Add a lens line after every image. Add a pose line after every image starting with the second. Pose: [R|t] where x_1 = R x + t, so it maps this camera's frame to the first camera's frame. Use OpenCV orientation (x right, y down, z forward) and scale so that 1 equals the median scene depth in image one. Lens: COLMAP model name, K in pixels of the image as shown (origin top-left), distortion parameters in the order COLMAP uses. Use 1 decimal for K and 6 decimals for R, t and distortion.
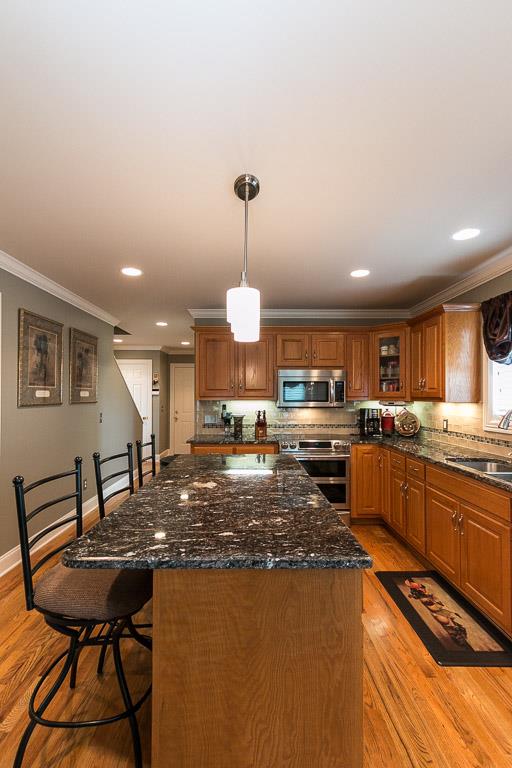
lens RADIAL K [[351.7, 0, 250.2], [0, 351.7, 391.5], [0, 0, 1]] dist [0.004684, -0.000195]
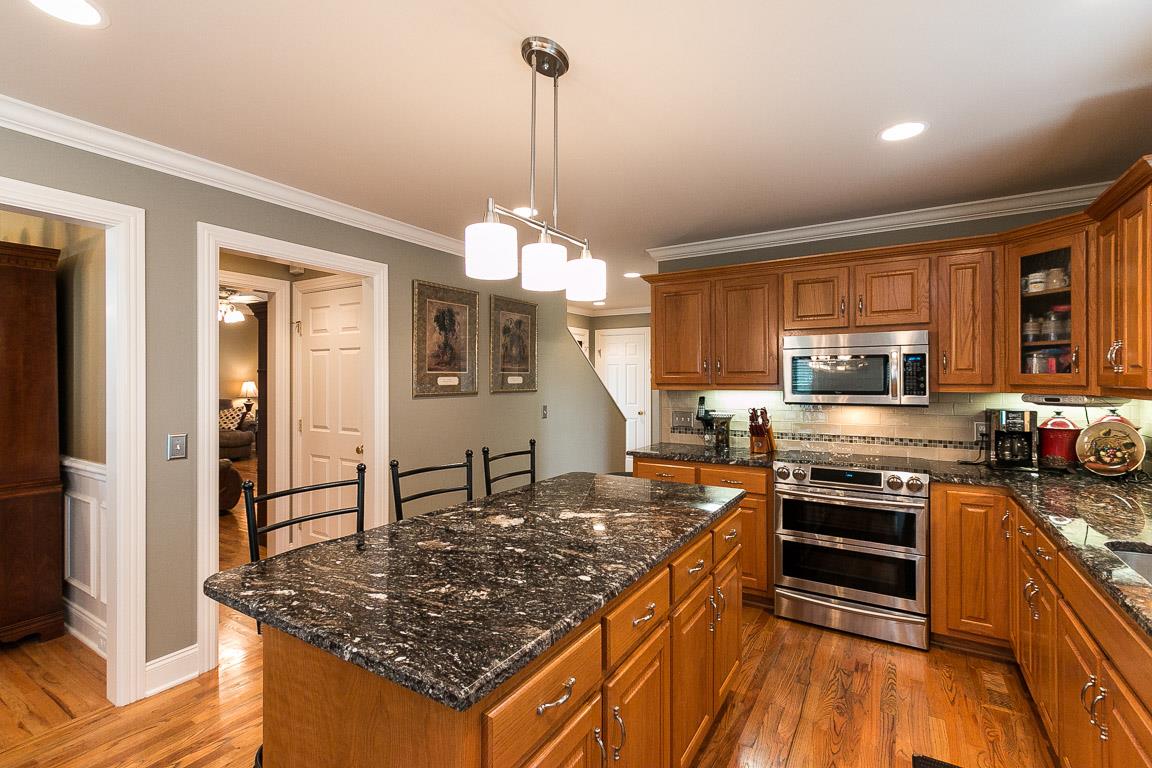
lens RADIAL K [[527.5, 0, 570.3], [0, 527.5, 376.5], [0, 0, 1]] dist [0.004684, -0.000195]
pose [[0.840697, -0.005692, -0.541475, 0.248283], [0.011273, 0.999912, 0.006990, -0.007494], [0.541388, -0.011981, 0.840688, 0.106478]]
